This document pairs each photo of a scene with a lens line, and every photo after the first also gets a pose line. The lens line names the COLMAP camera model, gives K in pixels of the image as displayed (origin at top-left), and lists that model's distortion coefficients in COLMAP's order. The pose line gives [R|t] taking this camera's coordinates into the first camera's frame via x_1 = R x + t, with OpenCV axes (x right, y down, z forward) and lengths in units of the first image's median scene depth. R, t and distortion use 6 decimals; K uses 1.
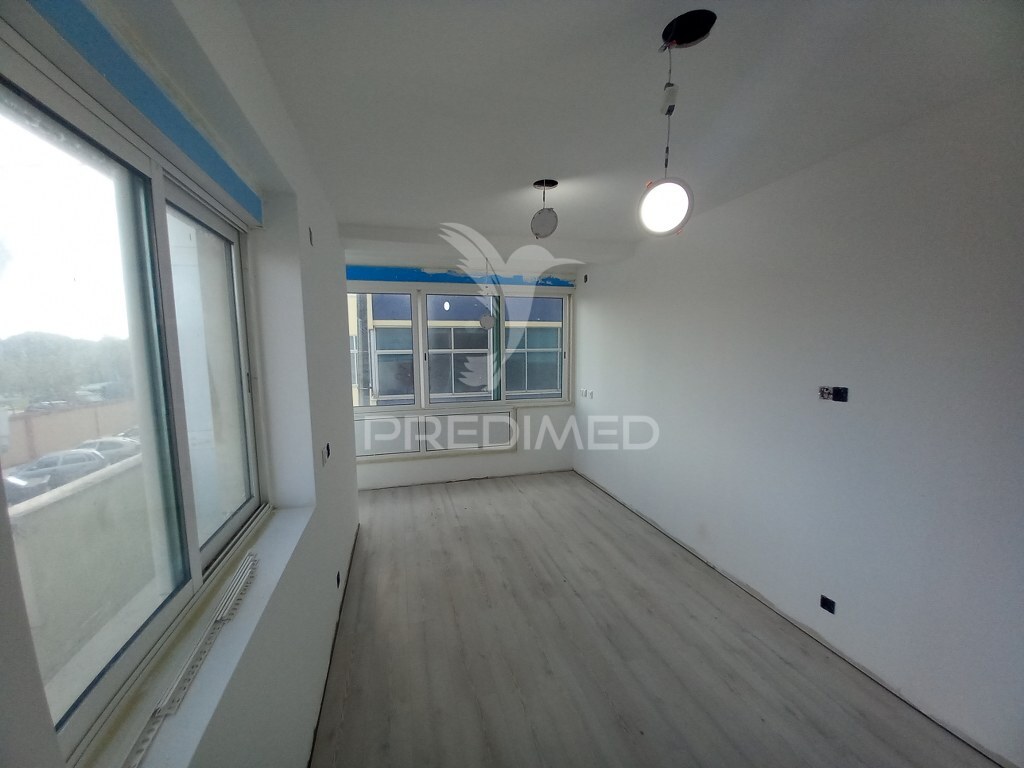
lens RADIAL K [[403.3, 0, 508.3], [0, 403.3, 388.8], [0, 0, 1]] dist [0.016555, -0.016442]
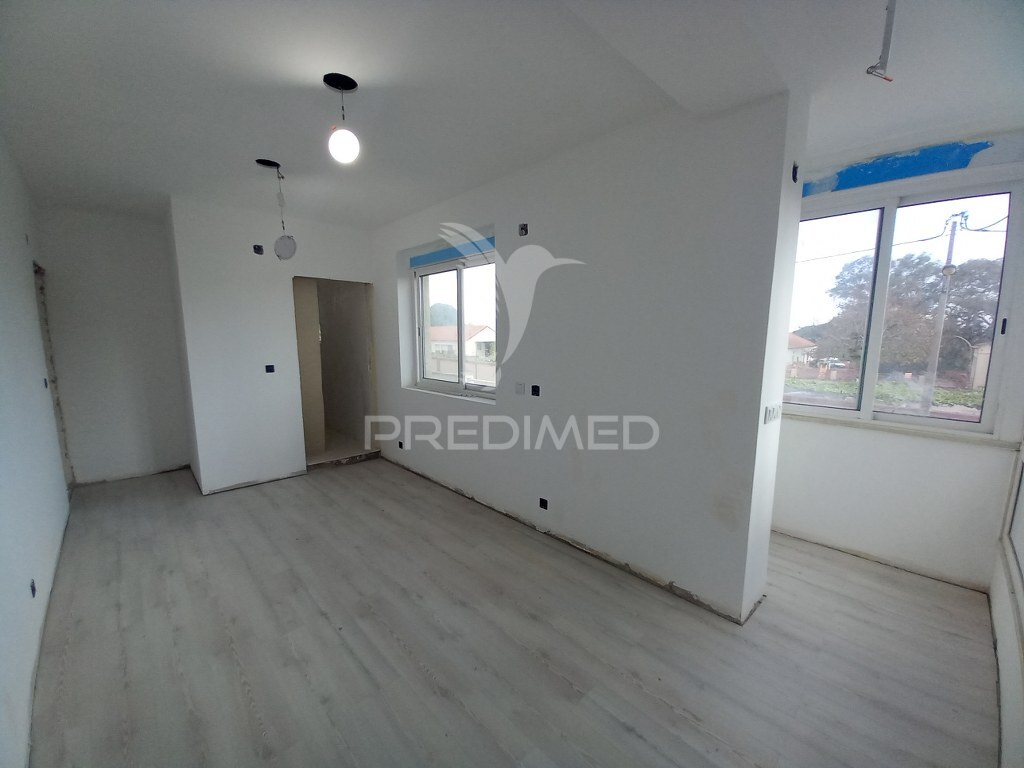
lens RADIAL K [[404.9, 0, 508.0], [0, 404.9, 391.0], [0, 0, 1]] dist [0.016707, -0.016806]
pose [[-0.882794, 0.069337, -0.464614, 0.117341], [-0.044109, 0.972442, 0.228933, -0.070286], [0.467684, 0.222594, -0.855408, 1.065817]]
